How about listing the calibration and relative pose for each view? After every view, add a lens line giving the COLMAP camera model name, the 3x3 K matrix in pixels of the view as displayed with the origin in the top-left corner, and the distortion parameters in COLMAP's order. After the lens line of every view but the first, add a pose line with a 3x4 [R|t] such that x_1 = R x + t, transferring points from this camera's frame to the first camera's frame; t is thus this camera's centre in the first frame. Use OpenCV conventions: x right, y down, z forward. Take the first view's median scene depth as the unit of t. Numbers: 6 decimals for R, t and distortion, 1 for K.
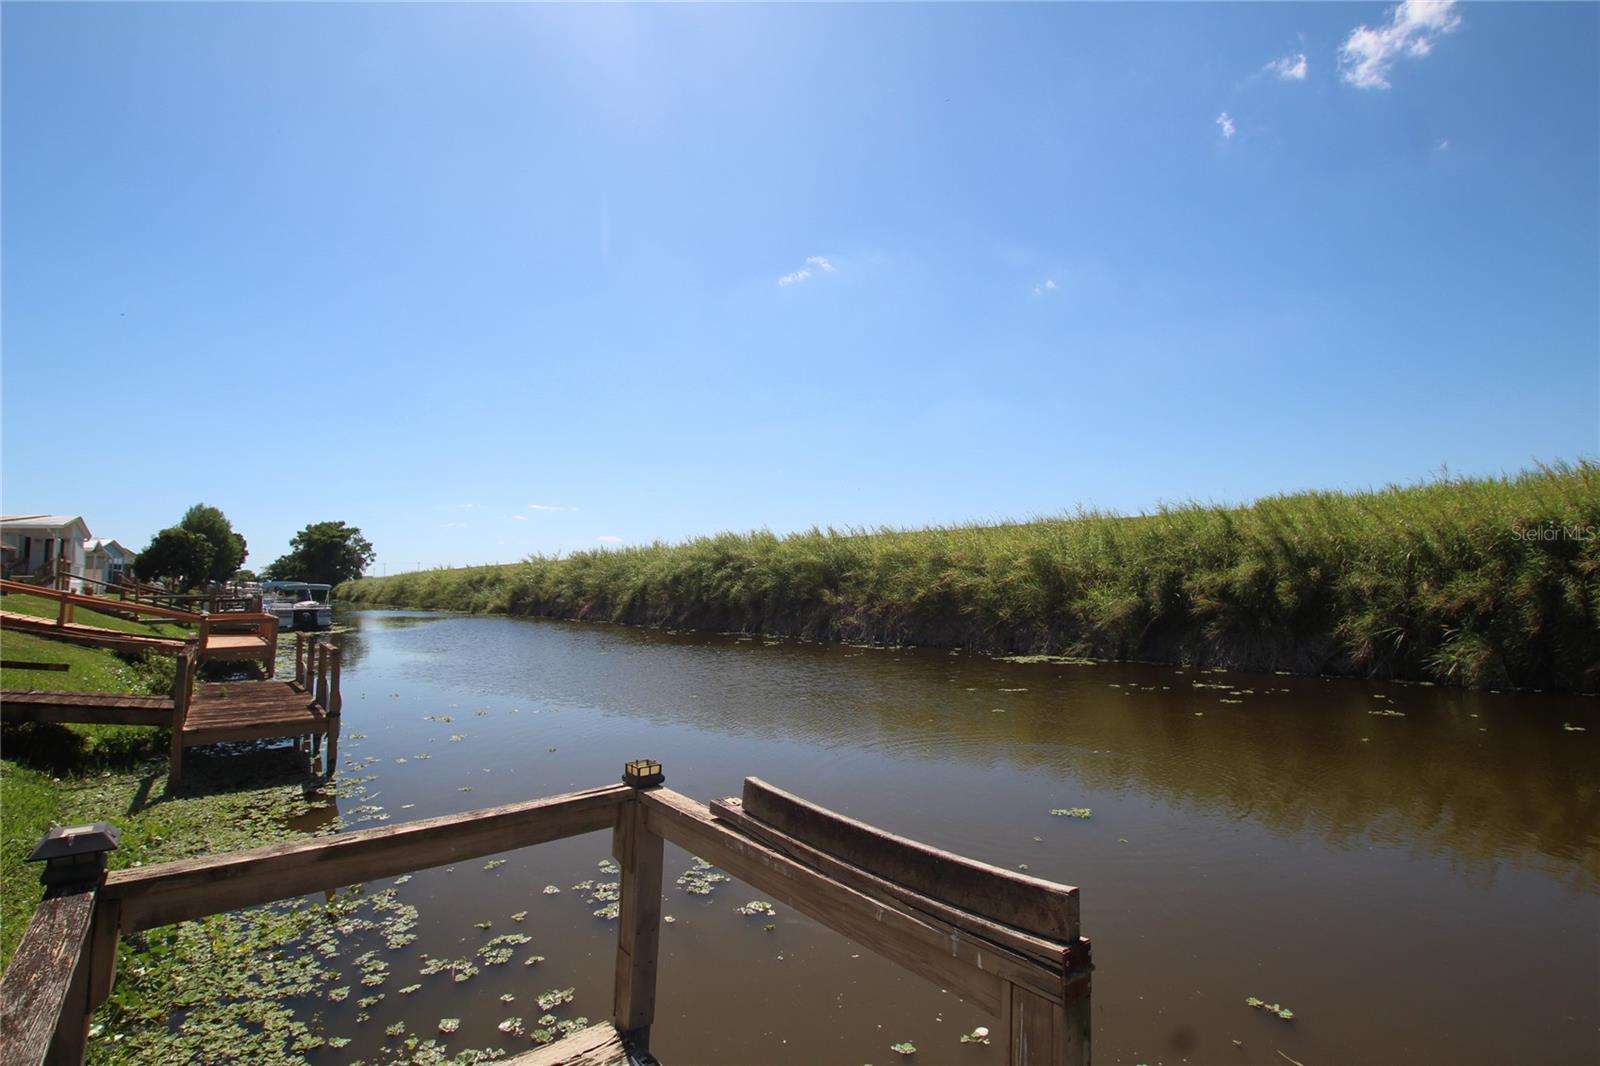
lens RADIAL K [[742.1, 0, 790.8], [0, 742.1, 531.8], [0, 0, 1]] dist [-0.037618, 0.005733]
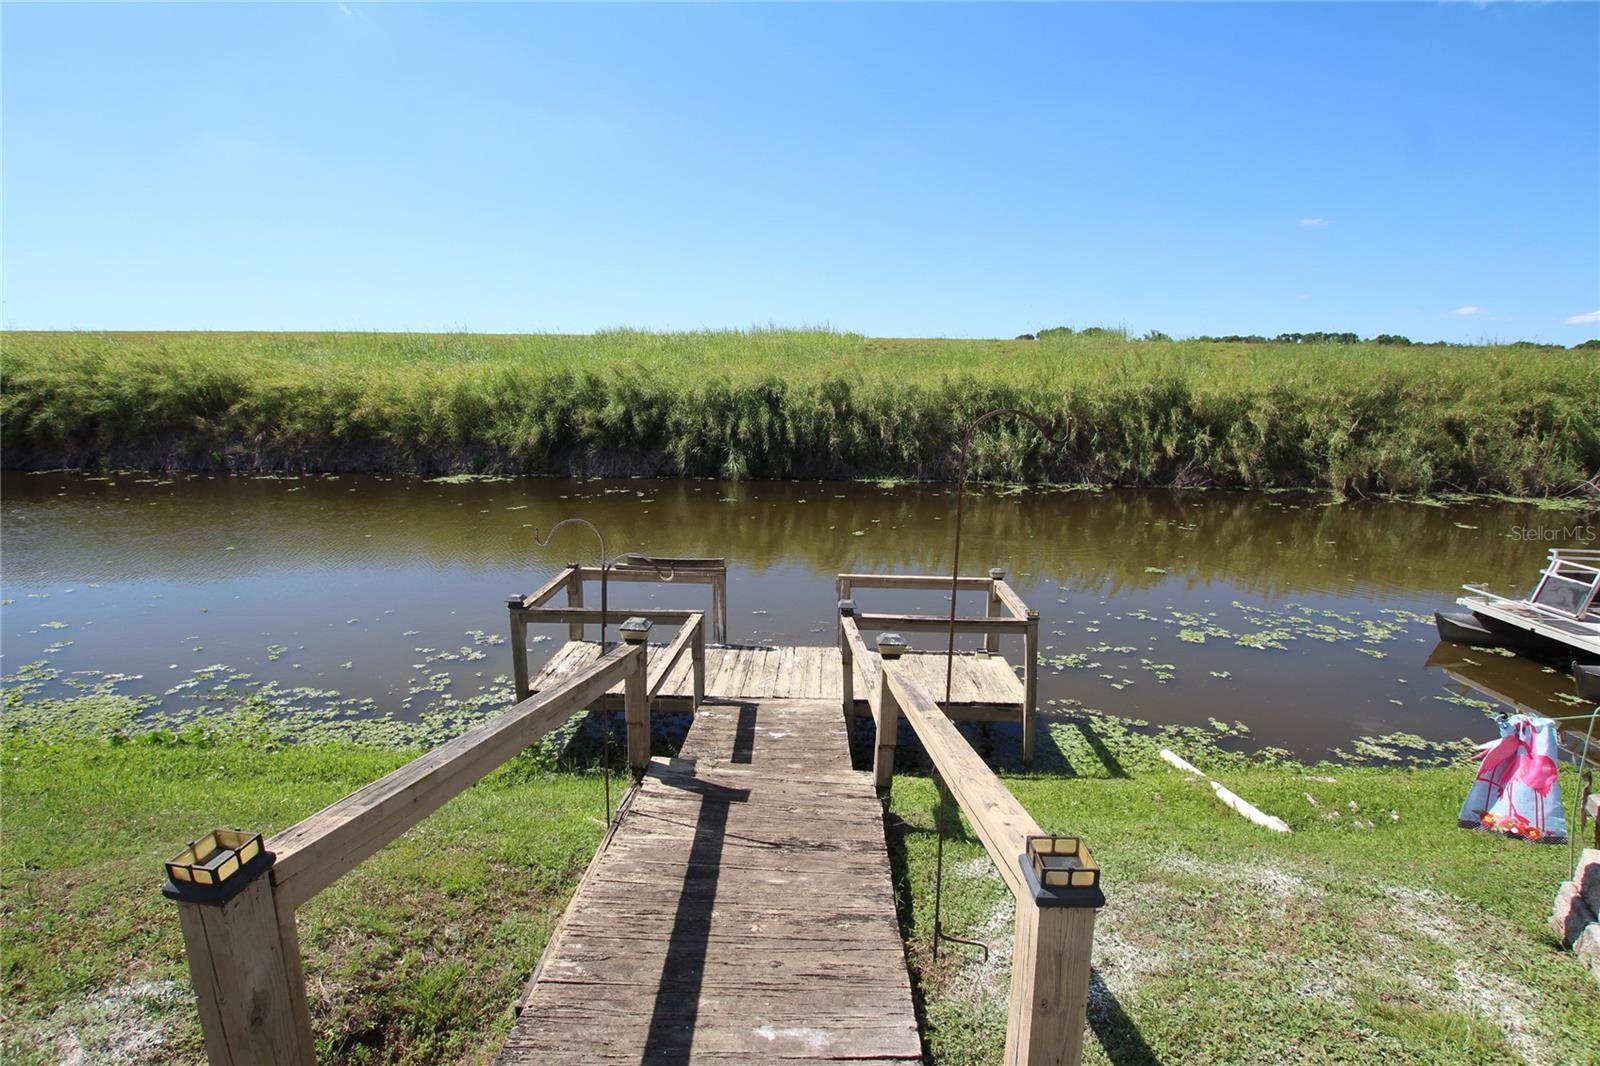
lens RADIAL K [[742.1, 0, 790.8], [0, 742.1, 531.8], [0, 0, 1]] dist [-0.037618, 0.005733]
pose [[0.650442, -0.134986, 0.747465, -0.269277], [-0.072862, 0.968455, 0.238300, -0.082564], [-0.756053, -0.209462, 0.620089, -0.216084]]
